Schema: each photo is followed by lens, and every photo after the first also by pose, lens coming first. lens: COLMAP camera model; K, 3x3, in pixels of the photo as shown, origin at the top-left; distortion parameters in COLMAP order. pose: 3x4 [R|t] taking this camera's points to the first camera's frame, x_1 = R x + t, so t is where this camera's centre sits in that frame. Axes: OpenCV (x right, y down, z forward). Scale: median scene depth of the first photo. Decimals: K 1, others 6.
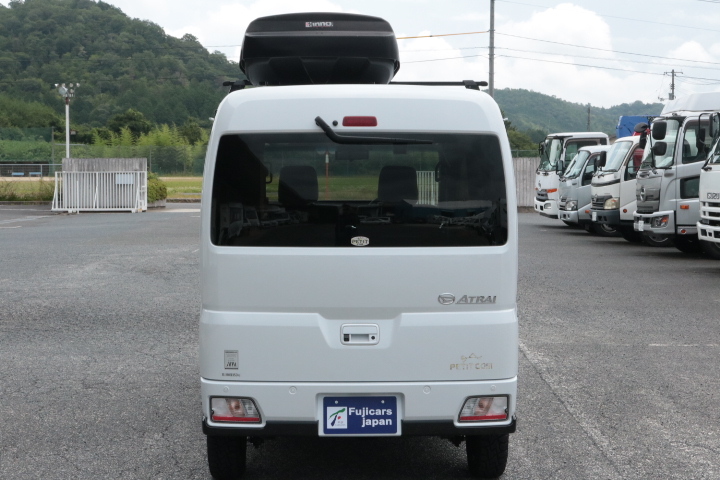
lens RADIAL K [[1106.2, 0, 360.0], [0, 1106.2, 240.0], [0, 0, 1]] dist [-0.046547, -0.085313]
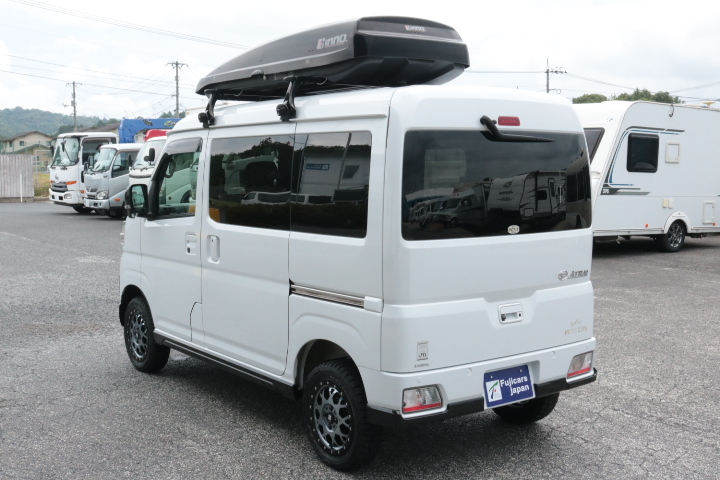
lens RADIAL K [[898.5, 0, 360.0], [0, 898.5, 240.0], [0, 0, 1]] dist [-0.092340, -0.009835]
pose [[0.811451, -0.053830, 0.581936, -0.638163], [0.041188, 0.998541, 0.034934, -0.025684], [-0.582967, -0.004379, 0.812484, 0.354856]]
